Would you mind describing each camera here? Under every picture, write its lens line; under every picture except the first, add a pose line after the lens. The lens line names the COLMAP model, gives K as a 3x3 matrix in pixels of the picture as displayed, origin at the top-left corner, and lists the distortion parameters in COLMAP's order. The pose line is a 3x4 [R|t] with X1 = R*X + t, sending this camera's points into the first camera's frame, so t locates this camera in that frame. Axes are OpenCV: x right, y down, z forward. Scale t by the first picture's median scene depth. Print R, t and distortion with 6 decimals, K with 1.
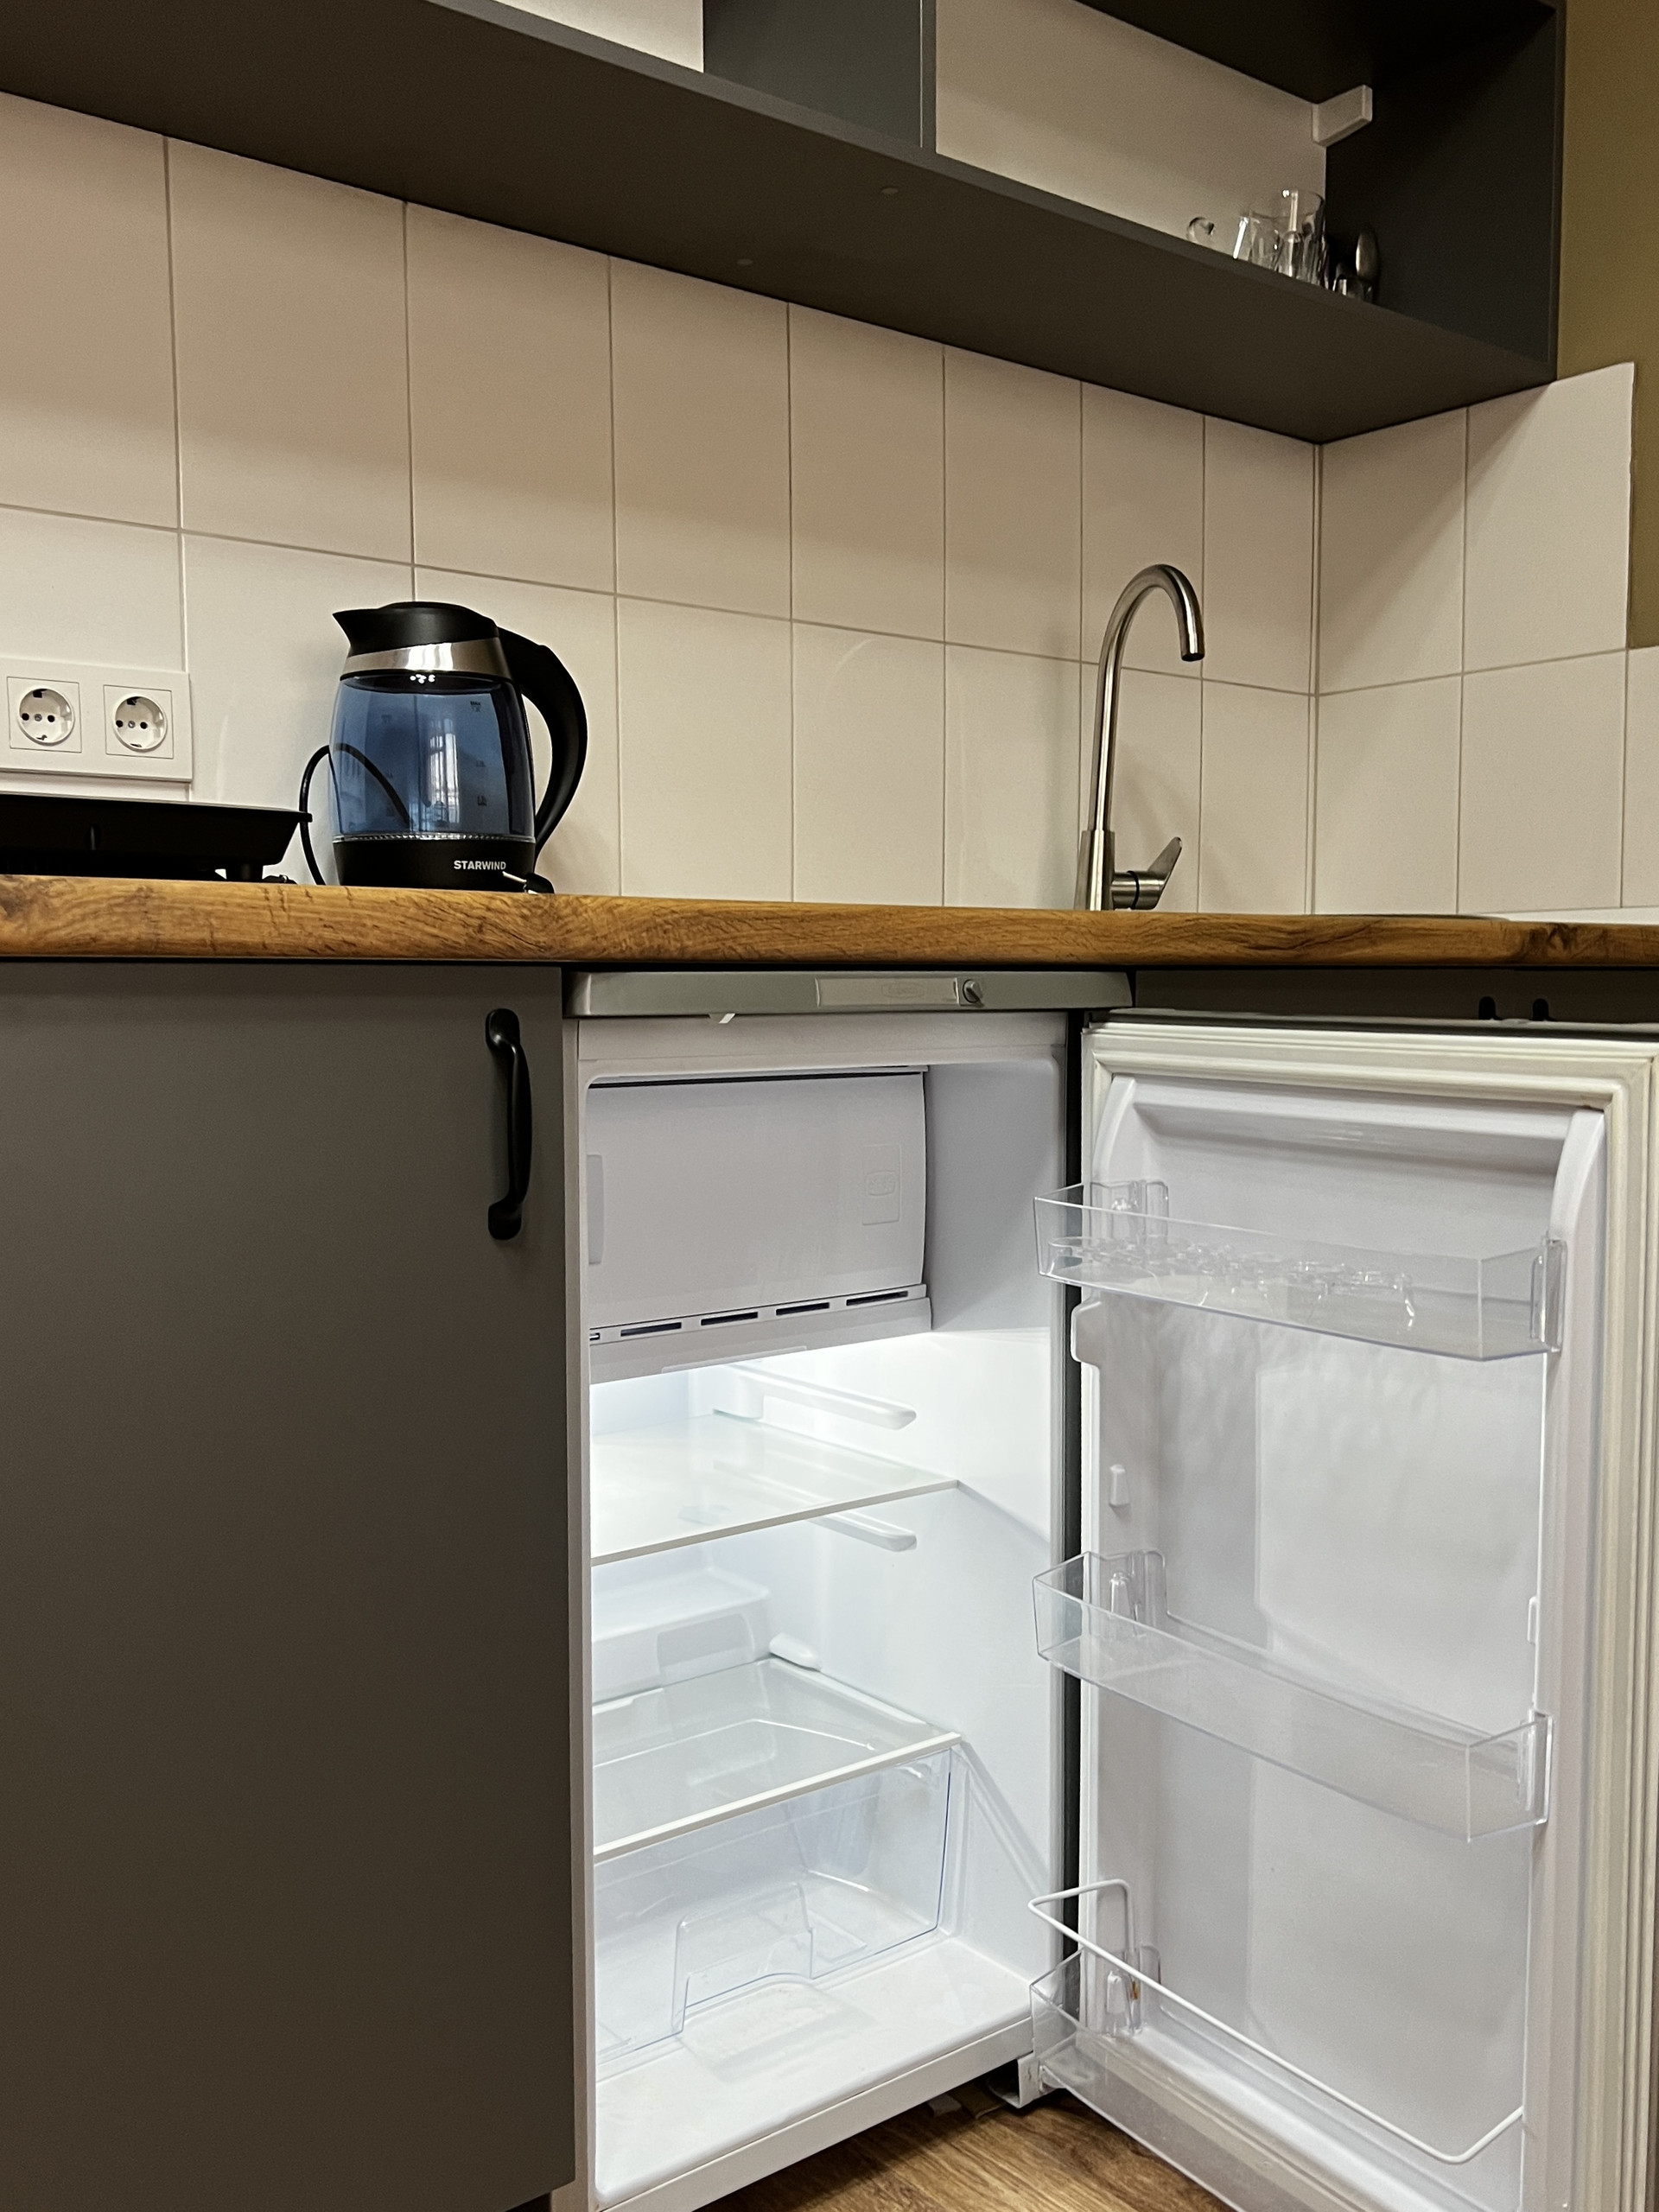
lens RADIAL K [[2063.1, 0, 828.4], [0, 2063.1, 1164.6], [0, 0, 1]] dist [-0.004541, -0.015691]
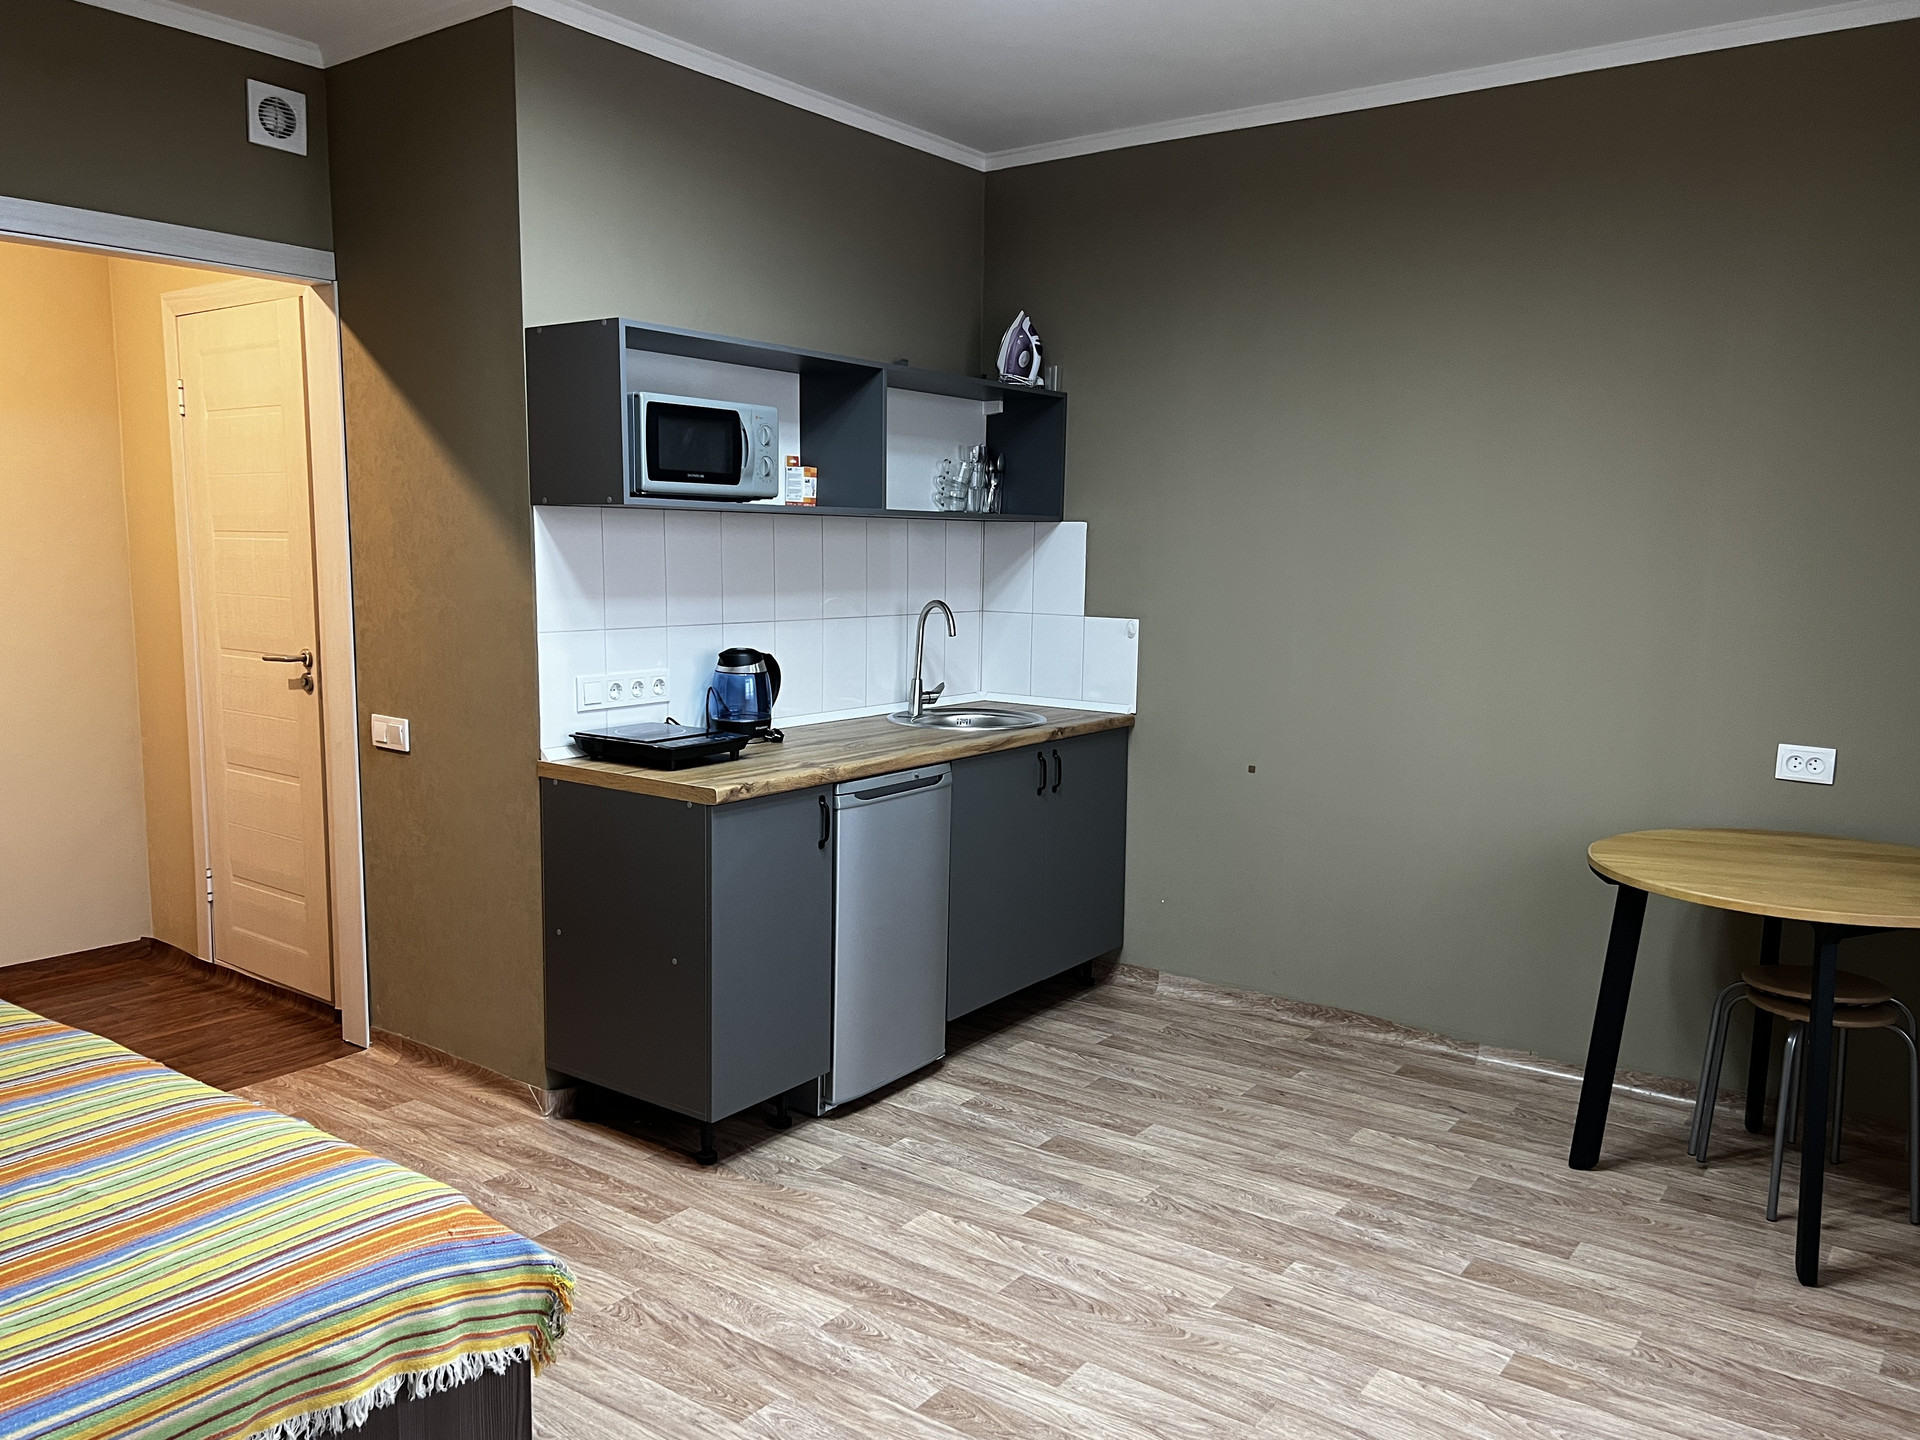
lens RADIAL K [[1477.6, 0, 960.0], [0, 1477.6, 720.0], [0, 0, 1]] dist [0.028187, -0.005865]
pose [[0.967159, -0.013670, 0.253803, -0.348976], [0.000493, 0.998652, 0.051908, -0.208090], [-0.254170, -0.050078, 0.965862, -1.078524]]
